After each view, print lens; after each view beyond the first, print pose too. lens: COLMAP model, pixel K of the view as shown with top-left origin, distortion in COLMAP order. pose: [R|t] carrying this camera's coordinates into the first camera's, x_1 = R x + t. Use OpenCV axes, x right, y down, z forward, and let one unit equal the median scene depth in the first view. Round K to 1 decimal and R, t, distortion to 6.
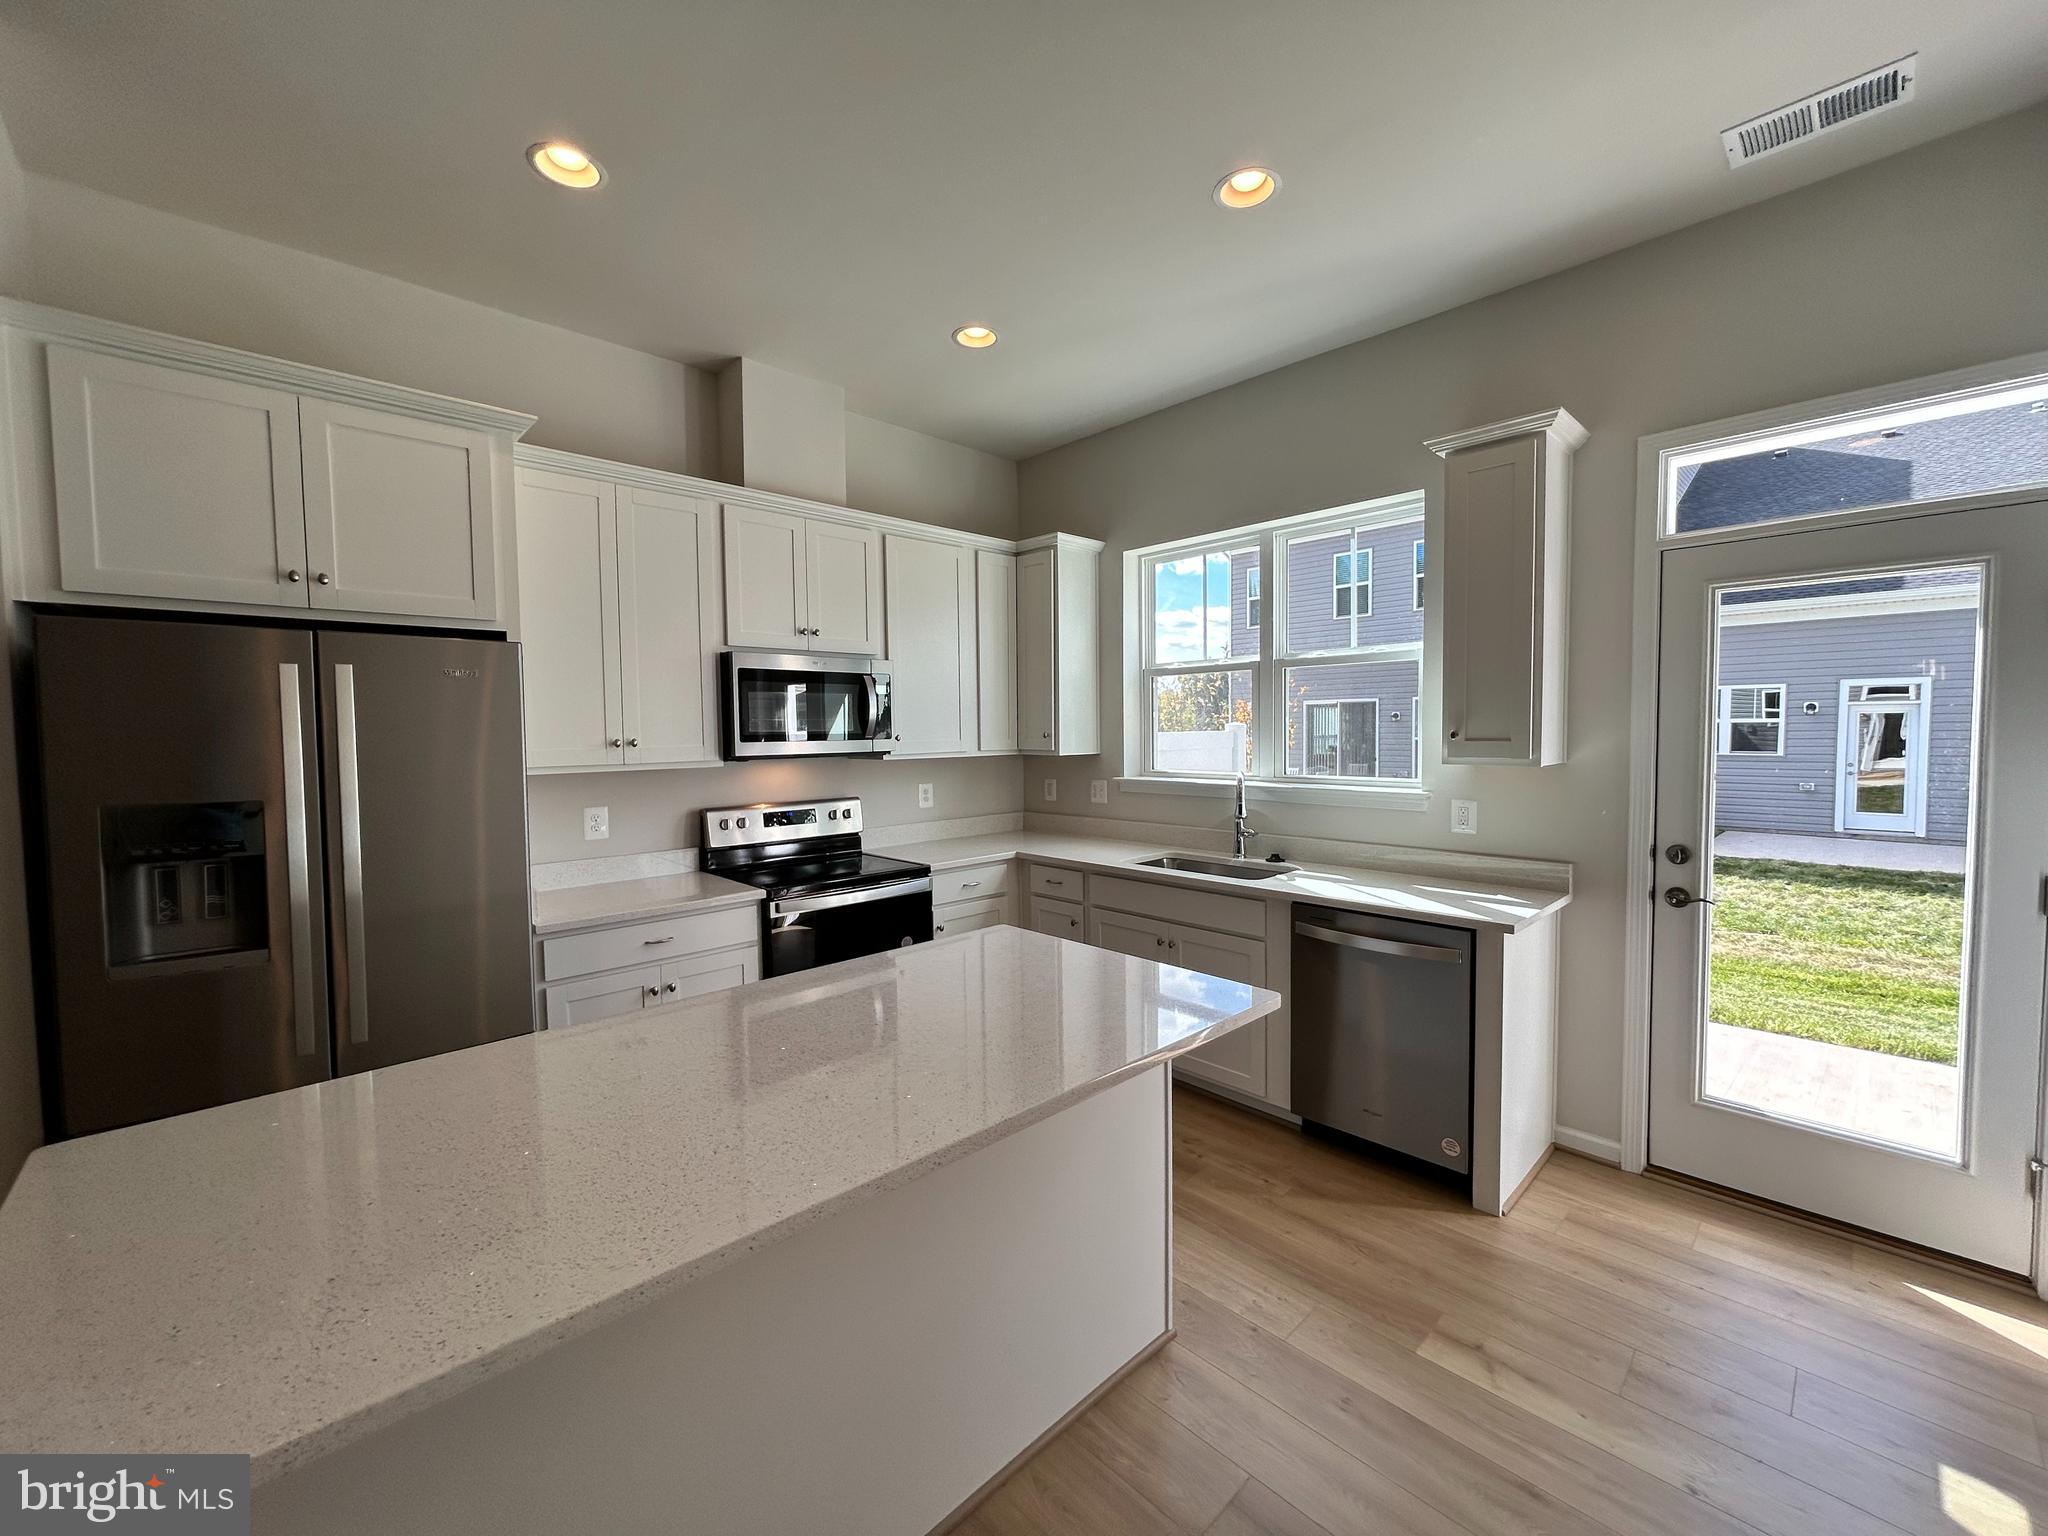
lens RADIAL K [[822.2, 0, 1017.5], [0, 822.2, 771.7], [0, 0, 1]] dist [0.001247, 0.000719]
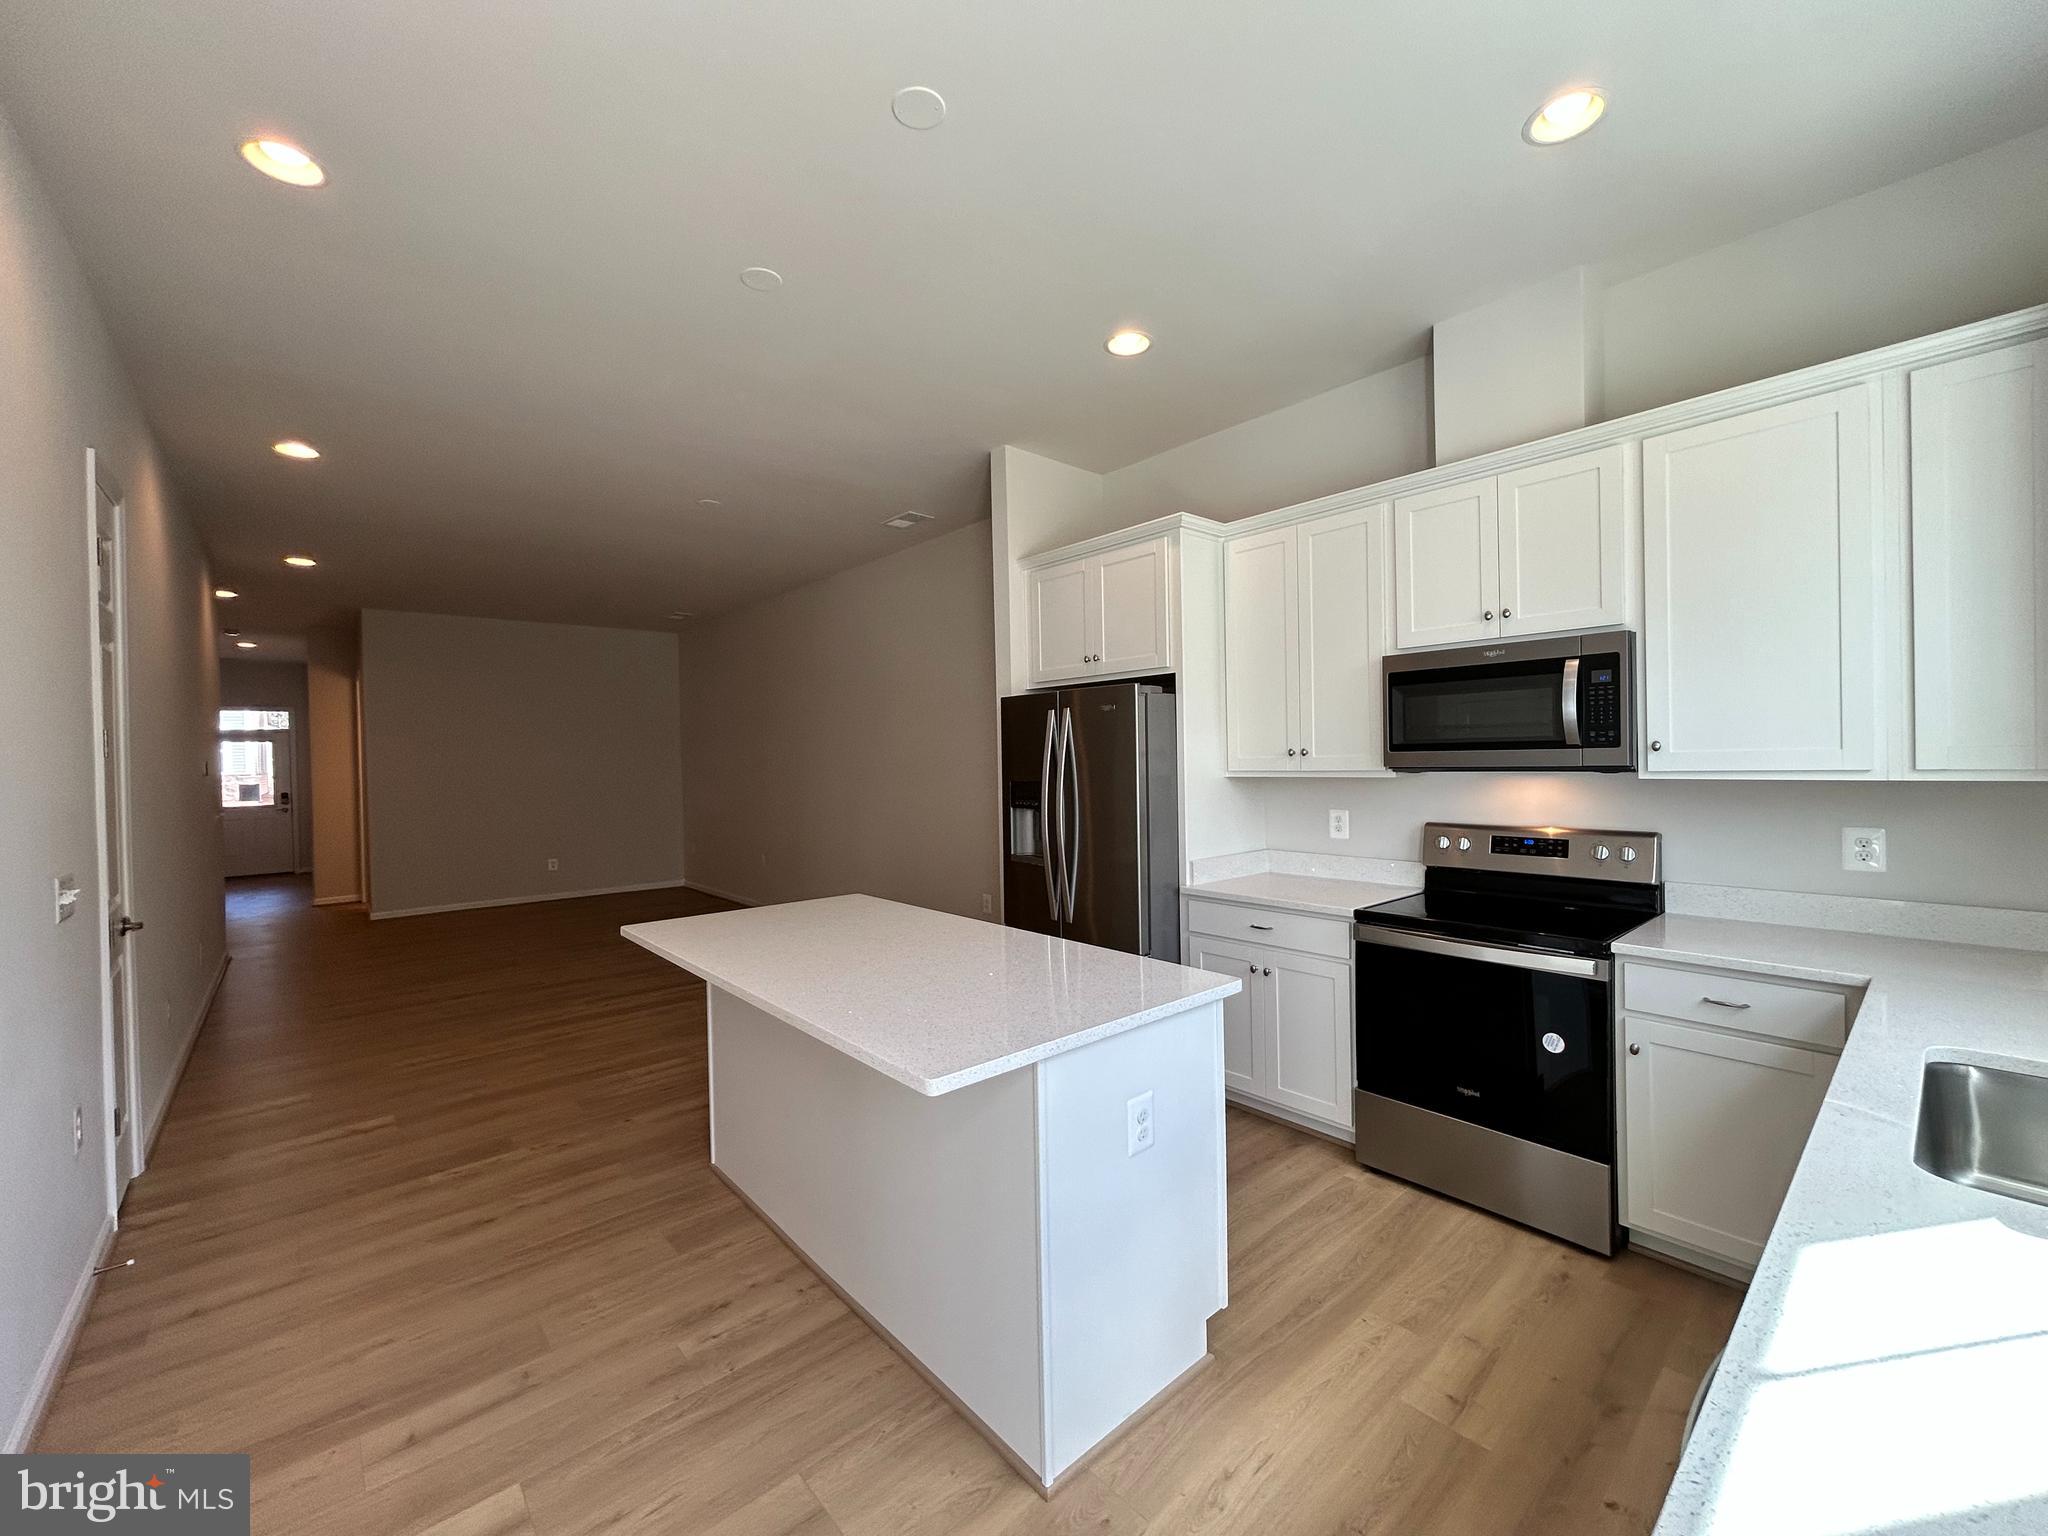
lens RADIAL K [[822.2, 0, 1028.5], [0, 822.2, 767.5], [0, 0, 1]] dist [0.001247, 0.000719]
pose [[-0.030482, 0.025166, -0.999218, 0.540045], [-0.033155, 0.999107, 0.026174, -0.025677], [0.998985, 0.033927, -0.029620, 0.543624]]
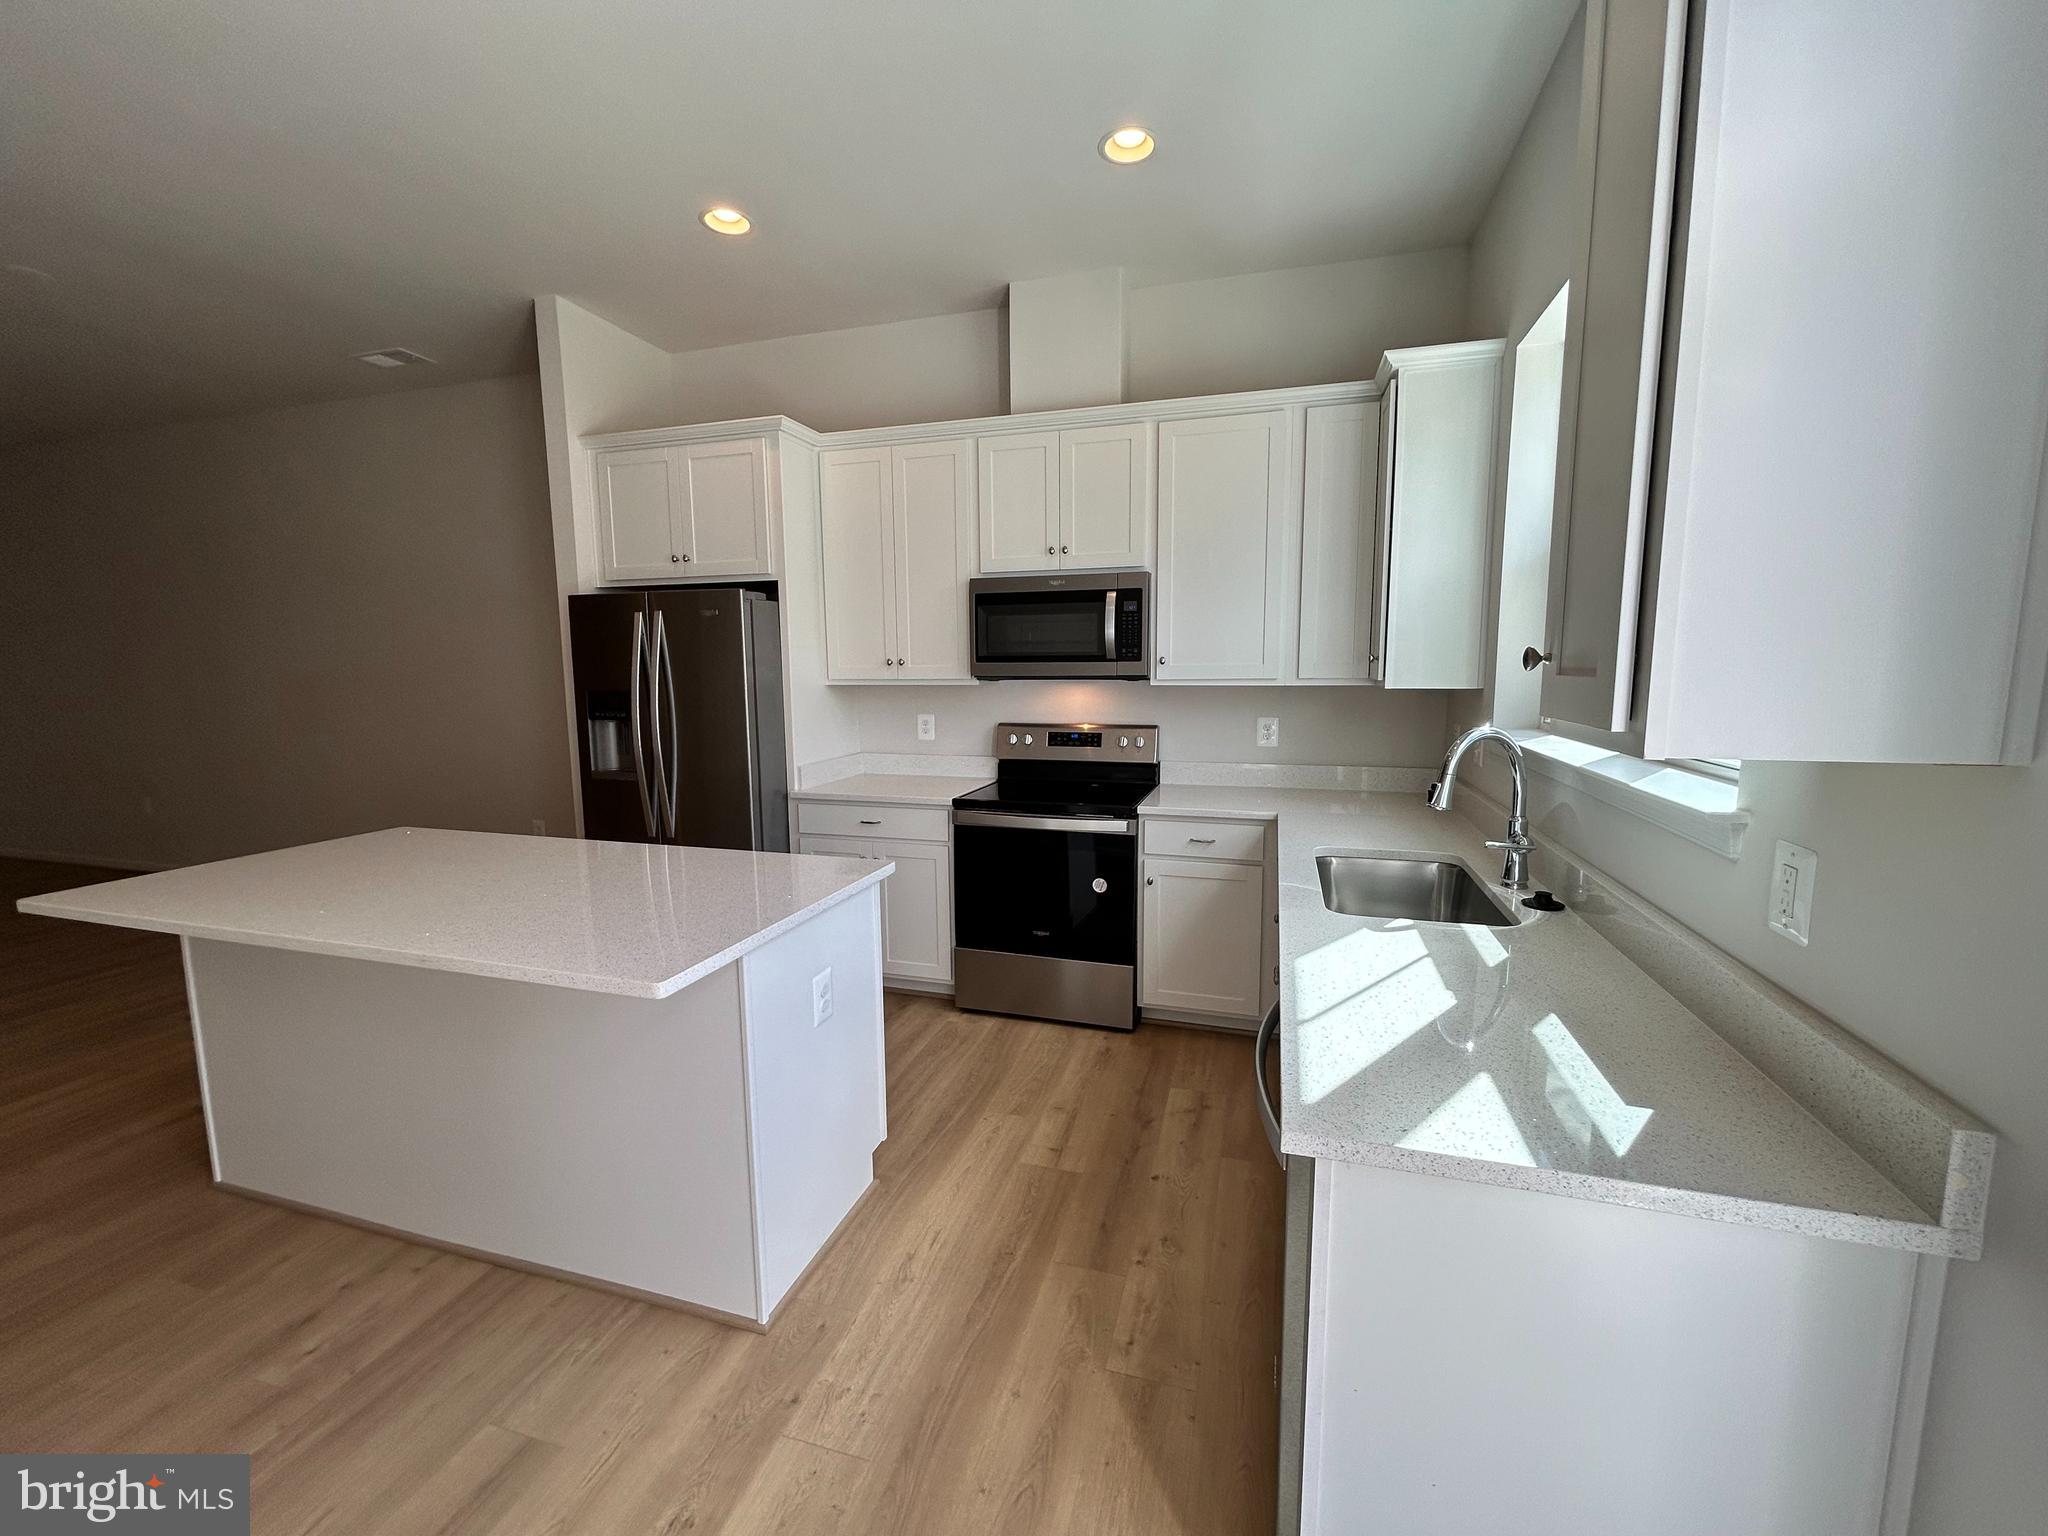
lens RADIAL K [[822.2, 0, 1023.5], [0, 822.2, 765.2], [0, 0, 1]] dist [0.001247, 0.000719]
pose [[0.498756, 0.117695, -0.858715, 0.567818], [-0.044238, 0.992903, 0.110393, -0.021127], [0.865613, -0.017071, 0.500423, 0.447131]]
